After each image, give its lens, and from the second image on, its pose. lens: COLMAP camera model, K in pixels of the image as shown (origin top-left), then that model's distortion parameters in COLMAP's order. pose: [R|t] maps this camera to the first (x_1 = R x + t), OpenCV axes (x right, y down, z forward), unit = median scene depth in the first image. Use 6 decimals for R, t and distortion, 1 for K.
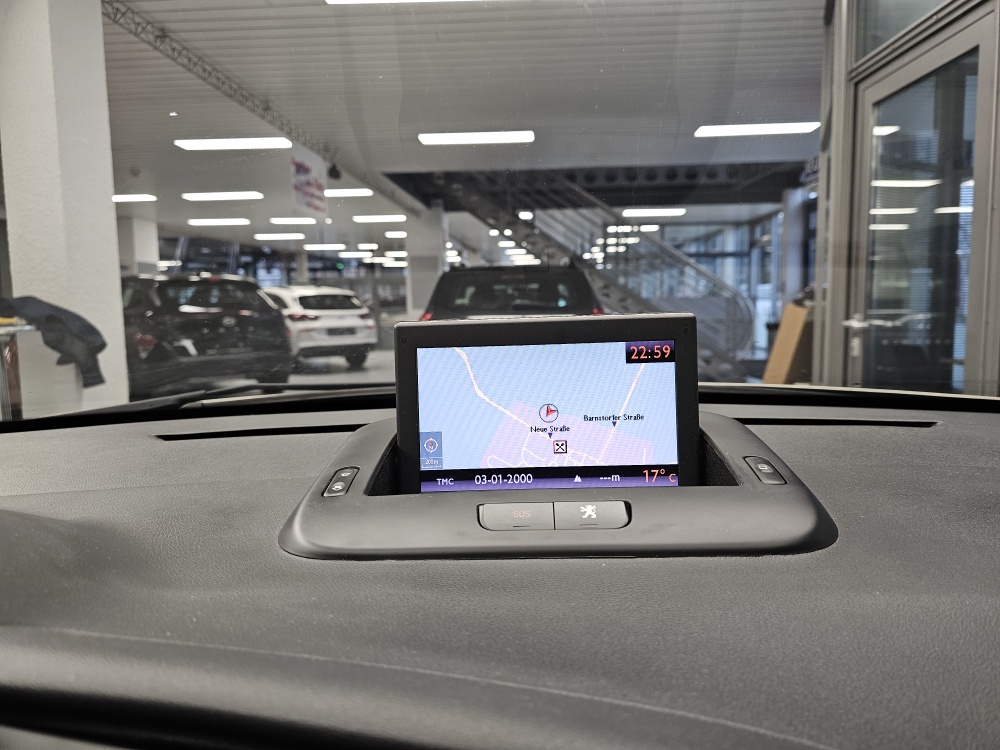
lens RADIAL K [[683.8, 0, 515.9], [0, 683.8, 371.9], [0, 0, 1]] dist [0.052353, -0.047580]
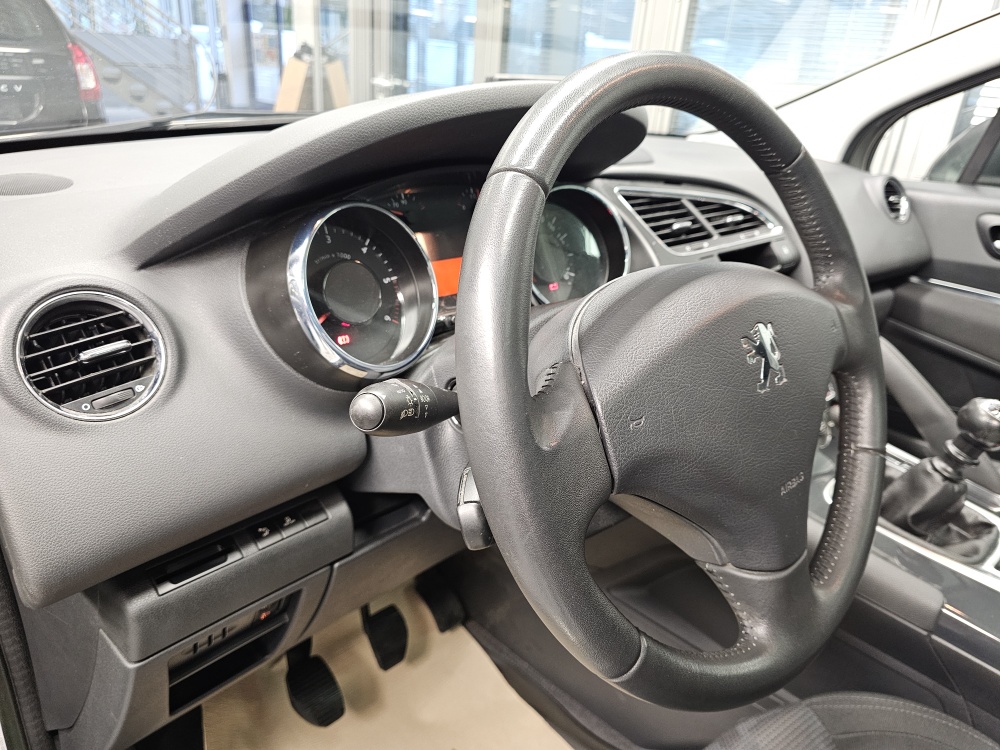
lens RADIAL K [[689.8, 0, 496.5], [0, 689.8, 377.6], [0, 0, 1]] dist [0.042097, -0.039658]
pose [[0.730320, -0.222600, 0.645819, -0.110179], [-0.005528, 0.943459, 0.331442, 0.006405], [-0.683083, -0.245629, 0.687797, -0.044407]]
